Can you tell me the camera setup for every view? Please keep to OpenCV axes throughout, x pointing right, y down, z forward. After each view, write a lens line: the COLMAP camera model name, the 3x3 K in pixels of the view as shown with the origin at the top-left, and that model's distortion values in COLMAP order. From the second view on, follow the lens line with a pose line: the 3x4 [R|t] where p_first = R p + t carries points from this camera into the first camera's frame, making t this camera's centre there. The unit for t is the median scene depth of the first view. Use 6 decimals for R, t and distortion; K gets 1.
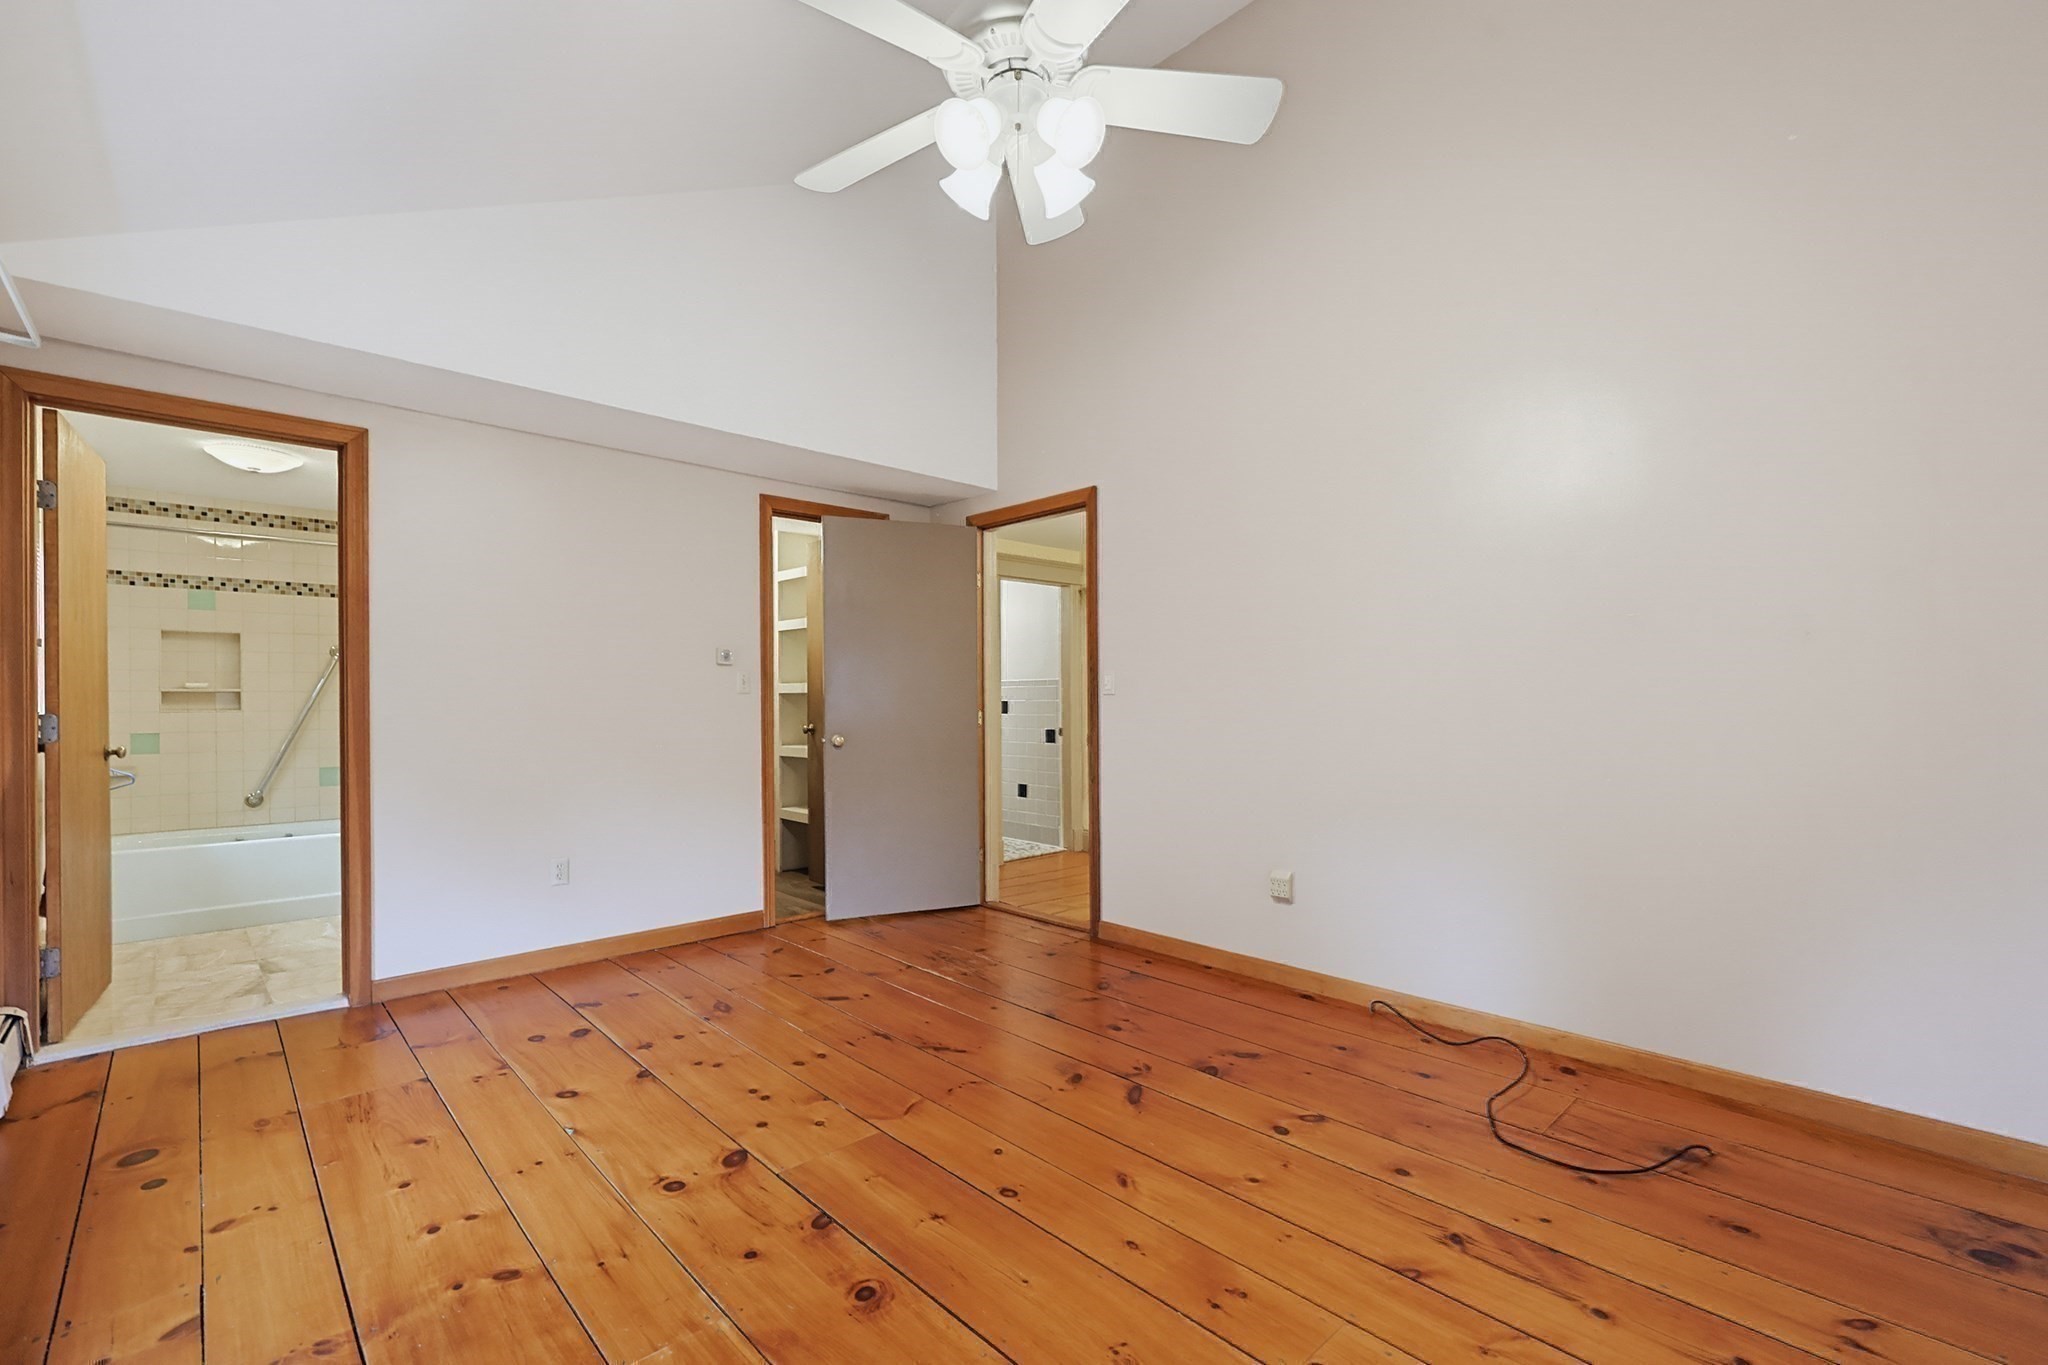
lens RADIAL K [[886.3, 0, 1024.3], [0, 886.3, 691.5], [0, 0, 1]] dist [-0.006514, -0.001104]
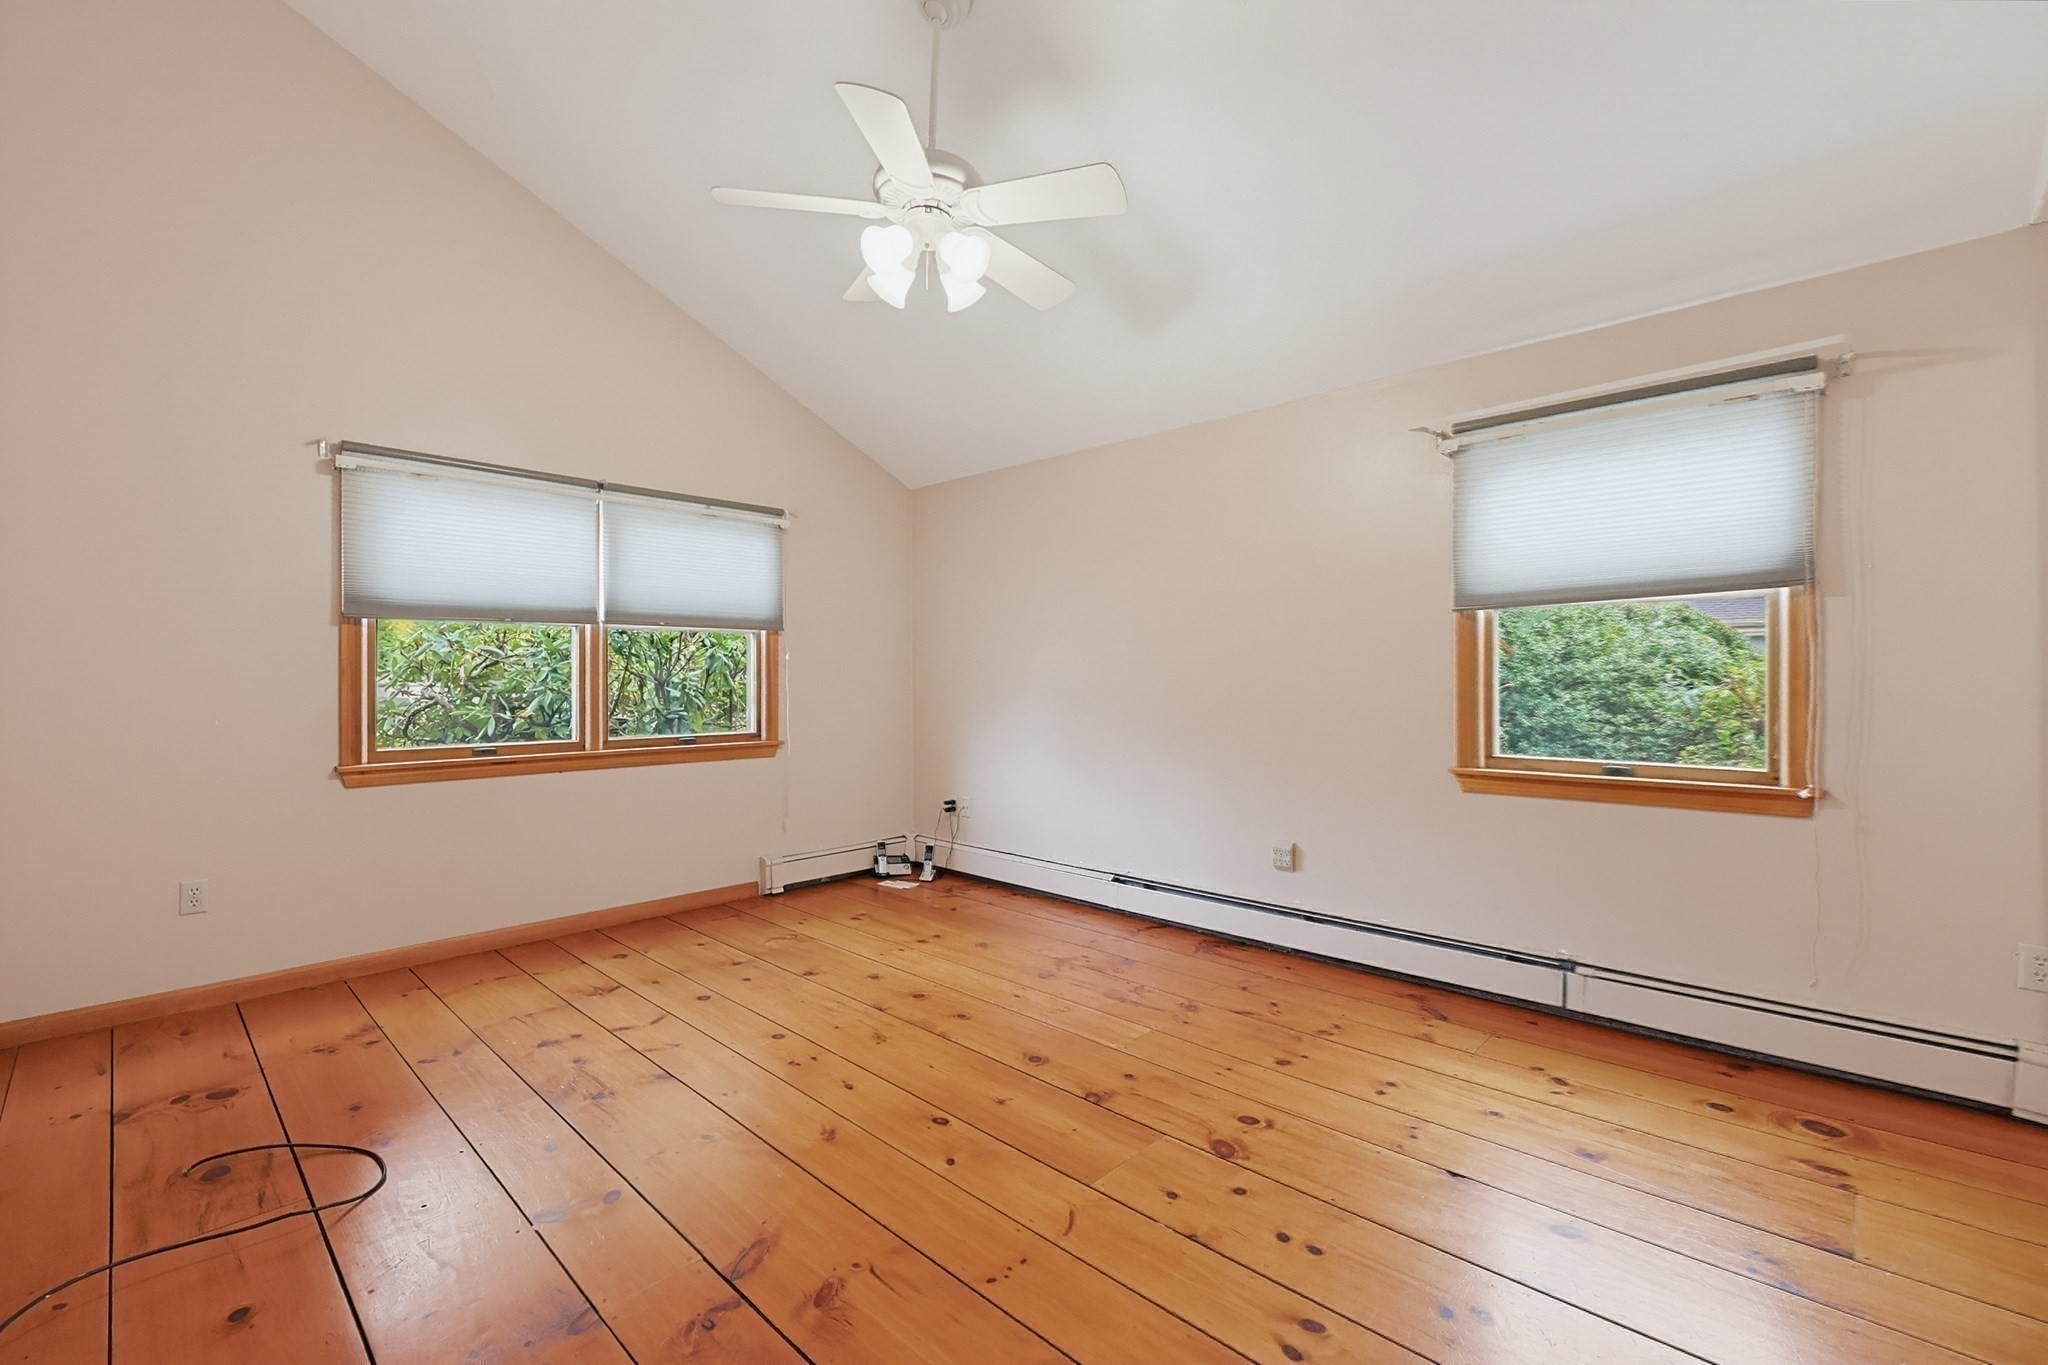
lens RADIAL K [[886.3, 0, 1025.4], [0, 886.3, 680.0], [0, 0, 1]] dist [-0.006514, -0.001104]
pose [[-0.998185, 0.012490, -0.058914, -0.045878], [0.012664, 0.999916, -0.002587, 0.011841], [0.058876, -0.003328, -0.998260, 1.493313]]
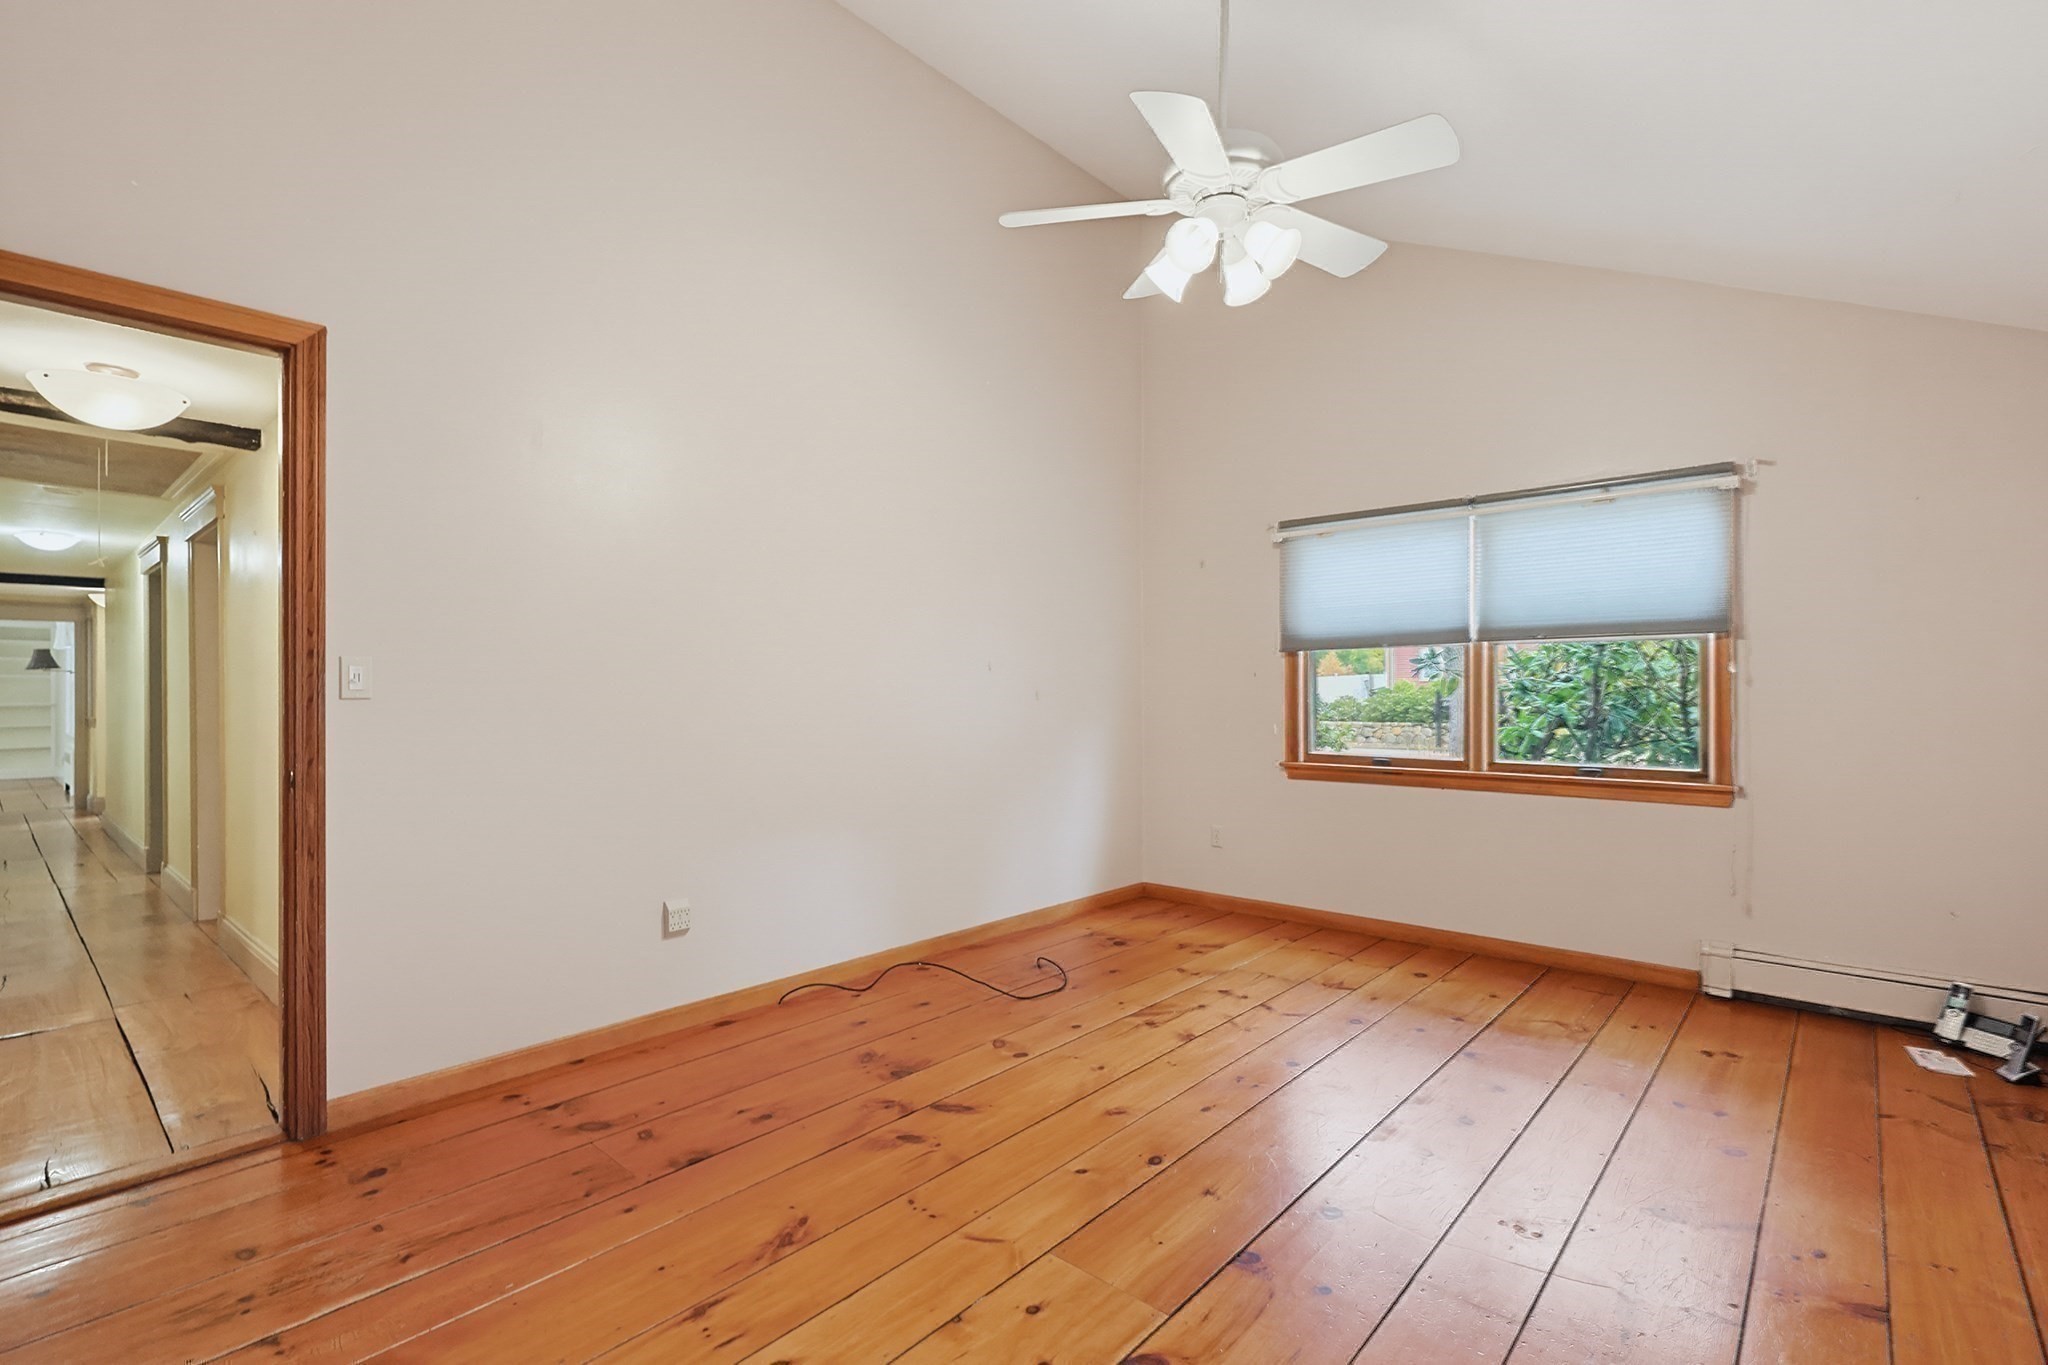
lens RADIAL K [[923.2, 0, 1024.3], [0, 923.2, 685.1], [0, 0, 1]] dist [0.001330, 0.000252]
pose [[-0.082008, 0.013946, 0.996534, -0.806818], [-0.000014, 0.999902, -0.013994, -0.001925], [-0.996632, -0.001162, -0.082000, 0.884468]]
